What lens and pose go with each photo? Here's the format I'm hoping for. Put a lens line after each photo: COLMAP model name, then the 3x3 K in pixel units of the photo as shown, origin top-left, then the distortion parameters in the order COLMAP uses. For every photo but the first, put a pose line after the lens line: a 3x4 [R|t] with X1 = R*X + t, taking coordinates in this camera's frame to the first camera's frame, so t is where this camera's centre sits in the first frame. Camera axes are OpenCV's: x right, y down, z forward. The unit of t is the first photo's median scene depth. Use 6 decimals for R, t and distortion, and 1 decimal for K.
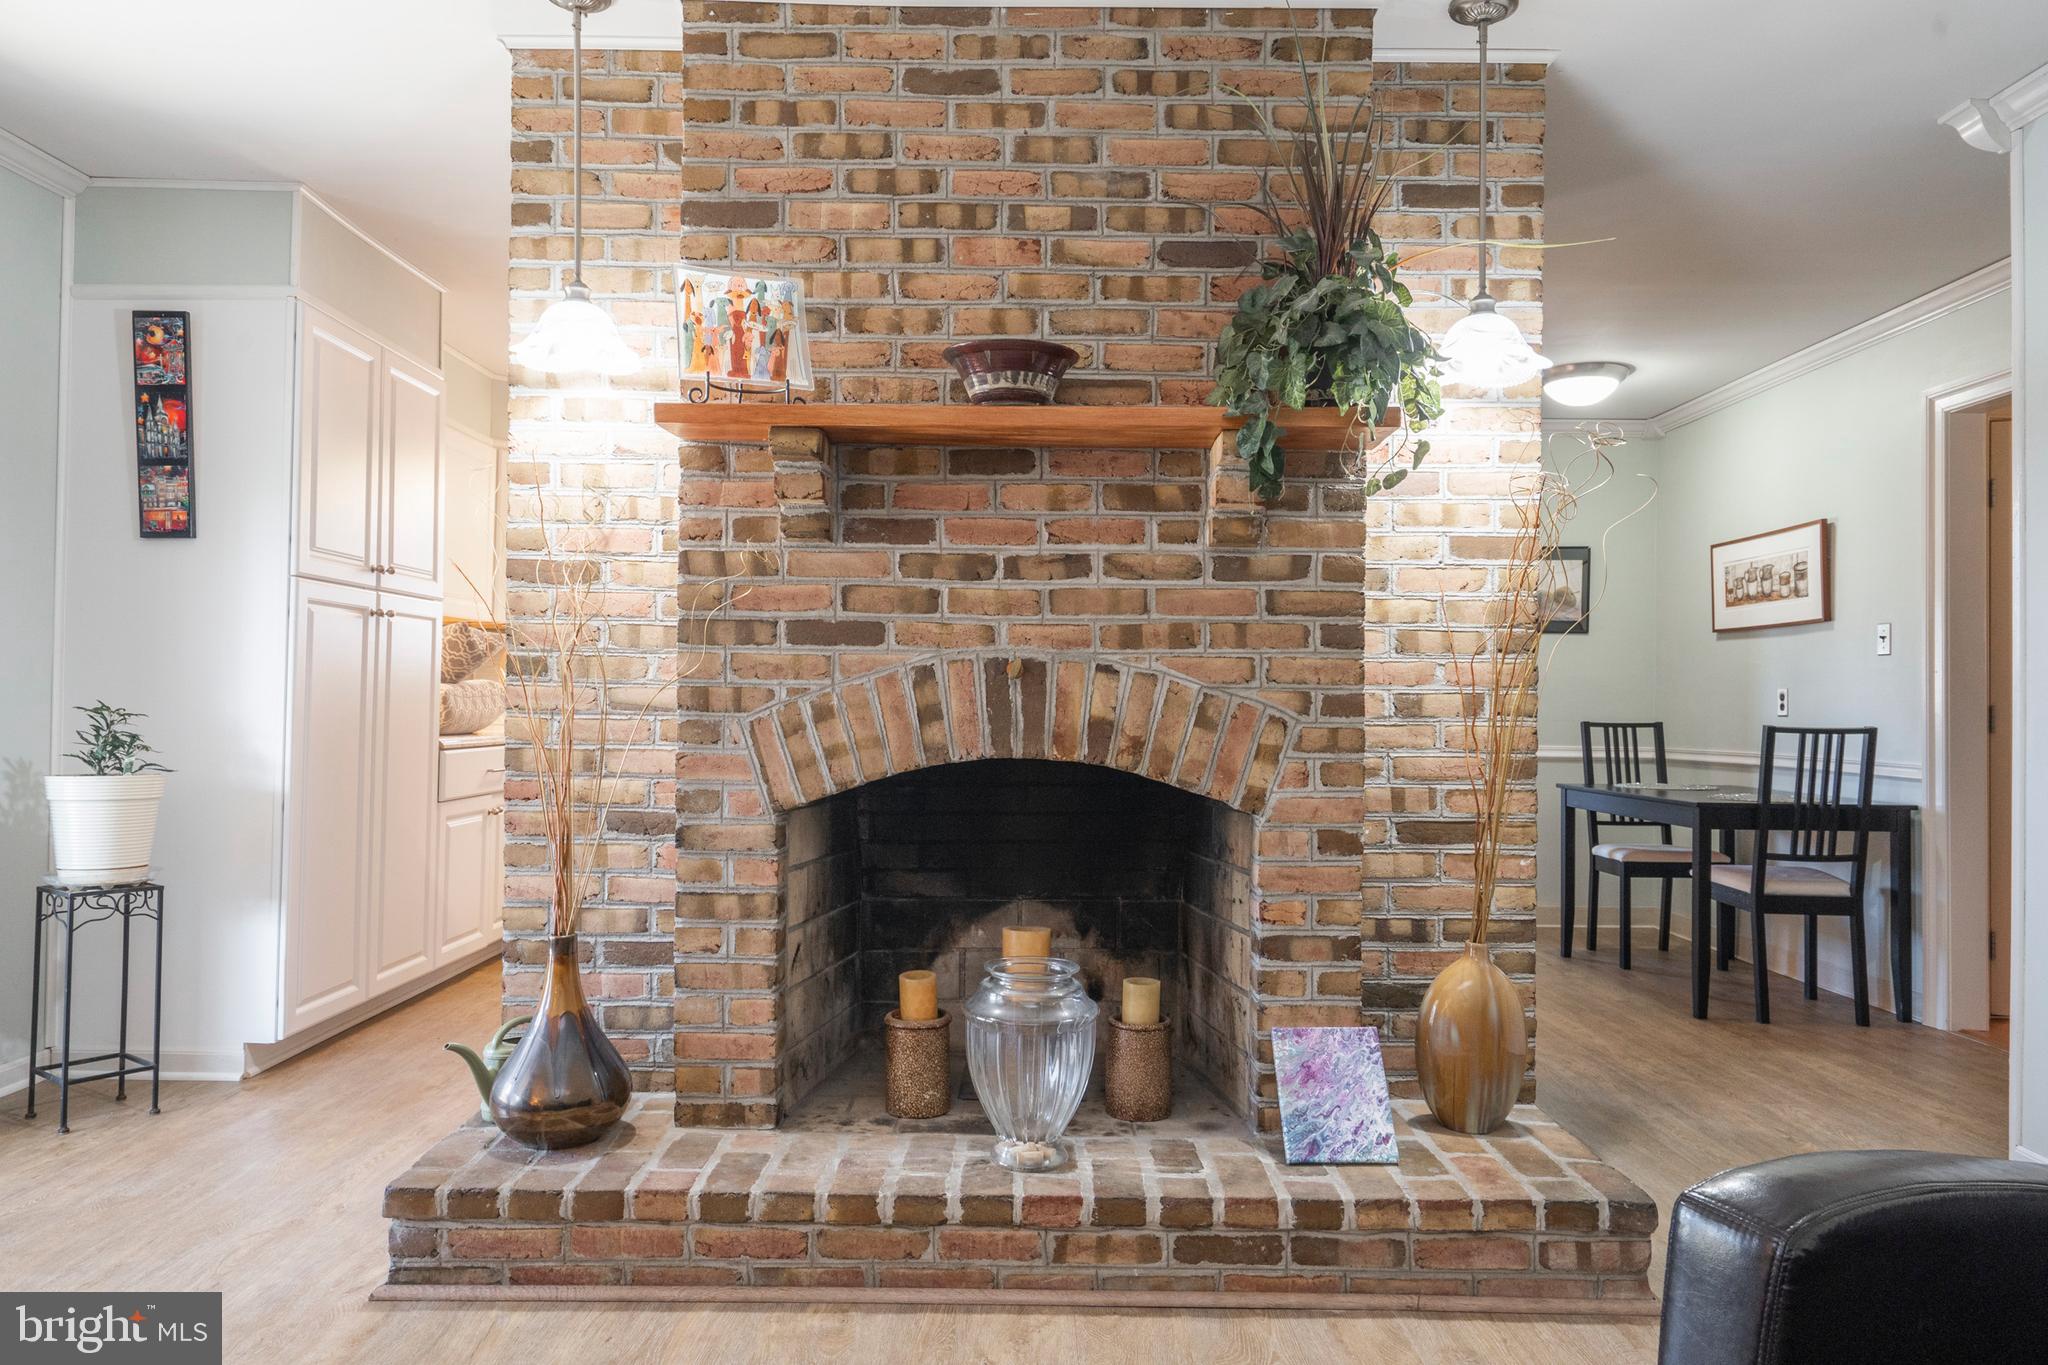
lens RADIAL K [[1325.9, 0, 1024.0], [0, 1325.9, 682.5], [0, 0, 1]] dist [0.005974, 0.000494]
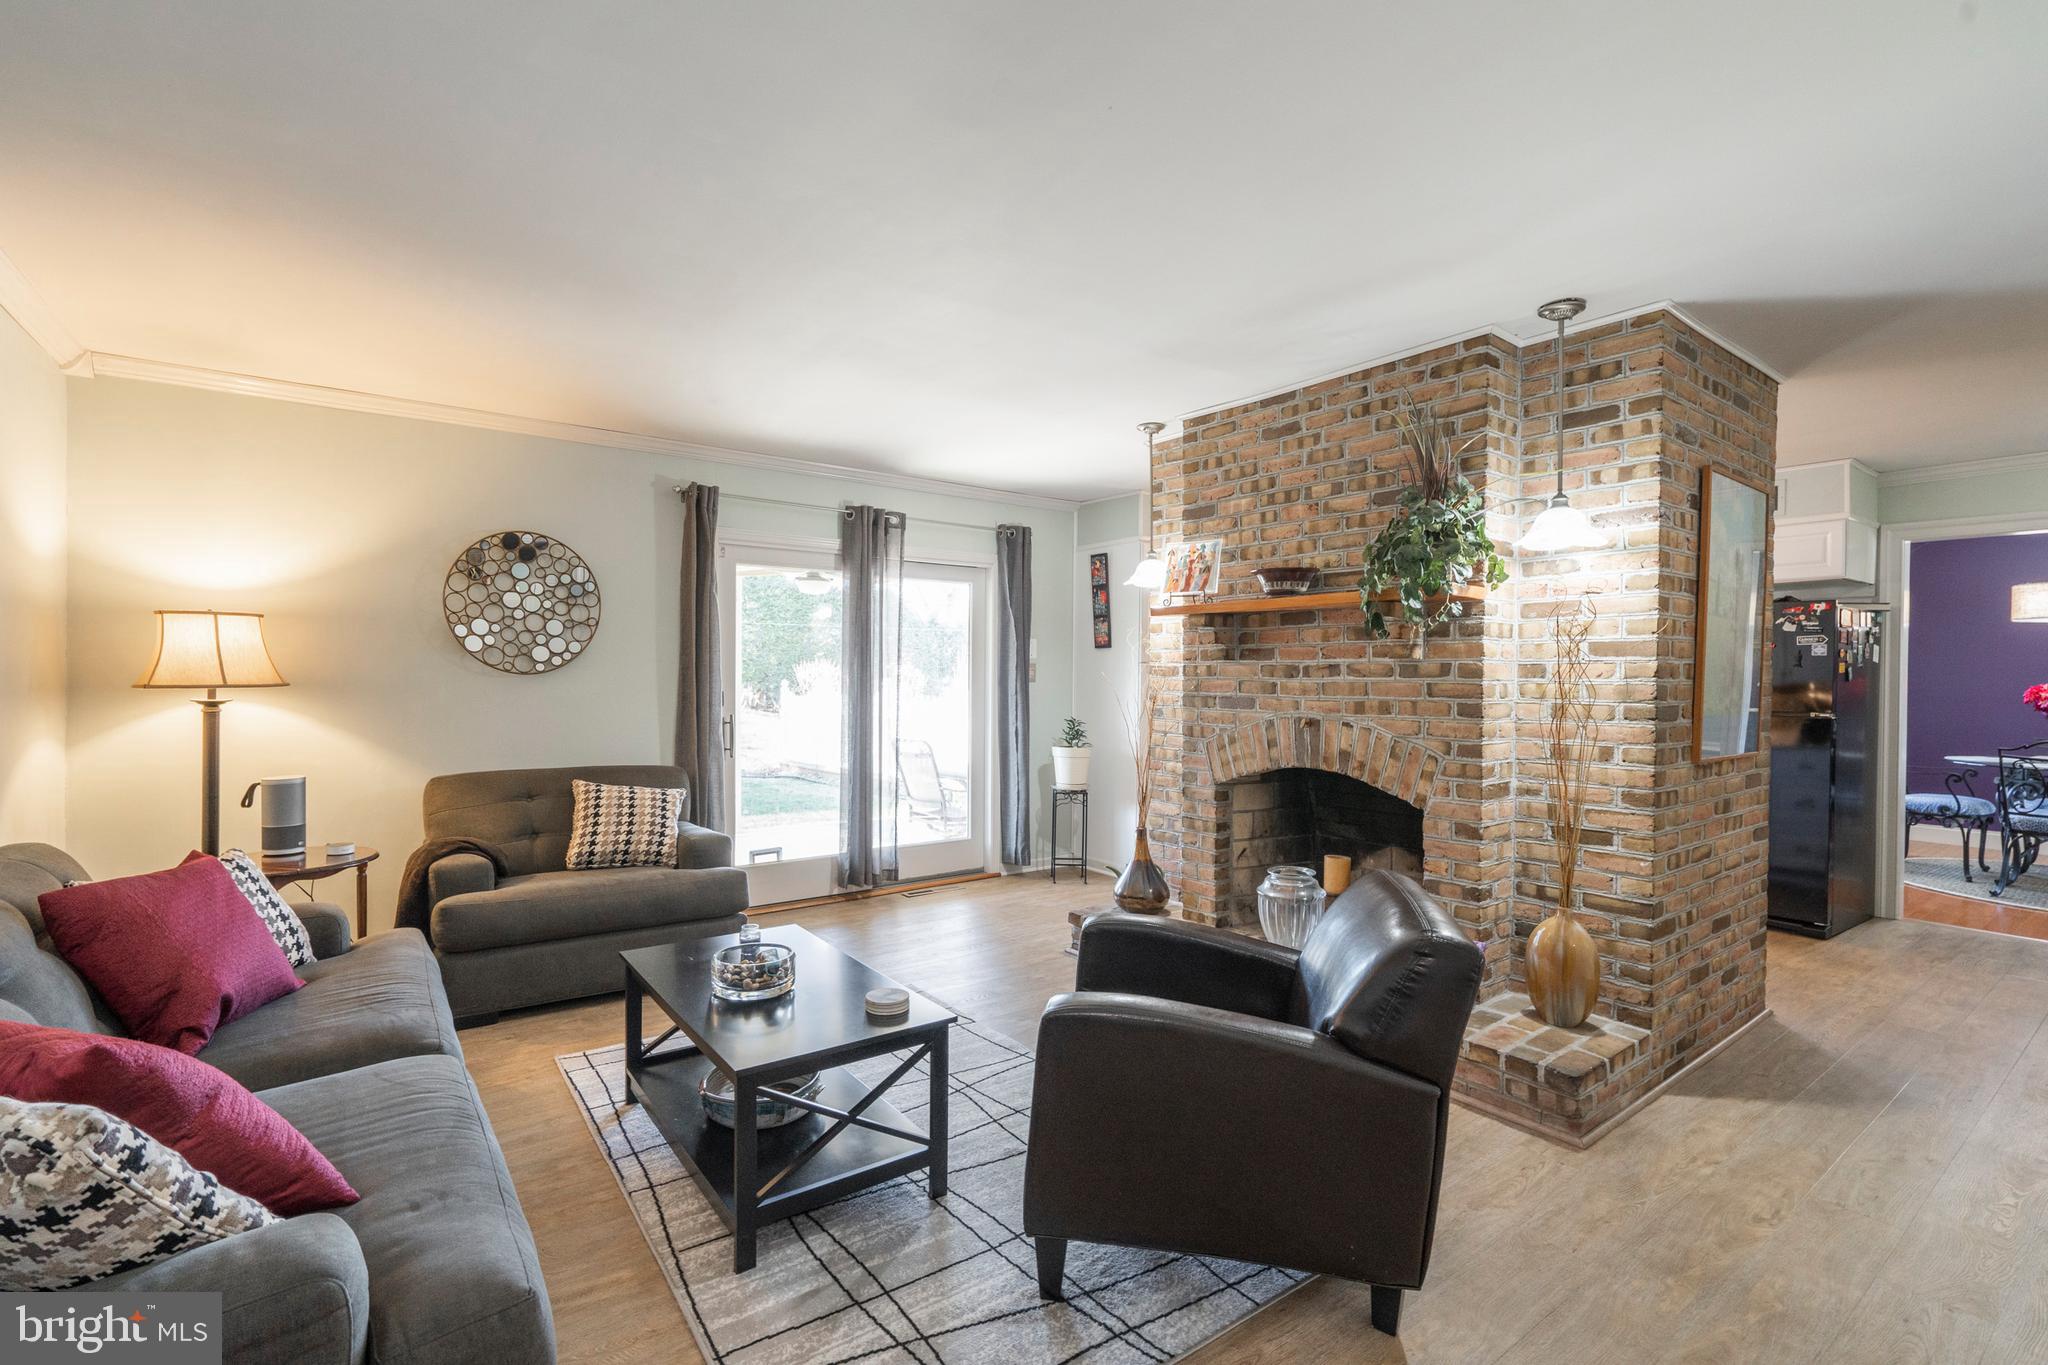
lens RADIAL K [[939.4, 0, 1011.2], [0, 939.4, 679.5], [0, 0, 1]] dist [-0.004077, 0.001077]
pose [[0.591230, -0.002609, -0.806499, 0.857980], [0.010761, 0.999931, 0.004655, -0.085647], [0.806431, -0.011431, 0.591217, -0.181847]]
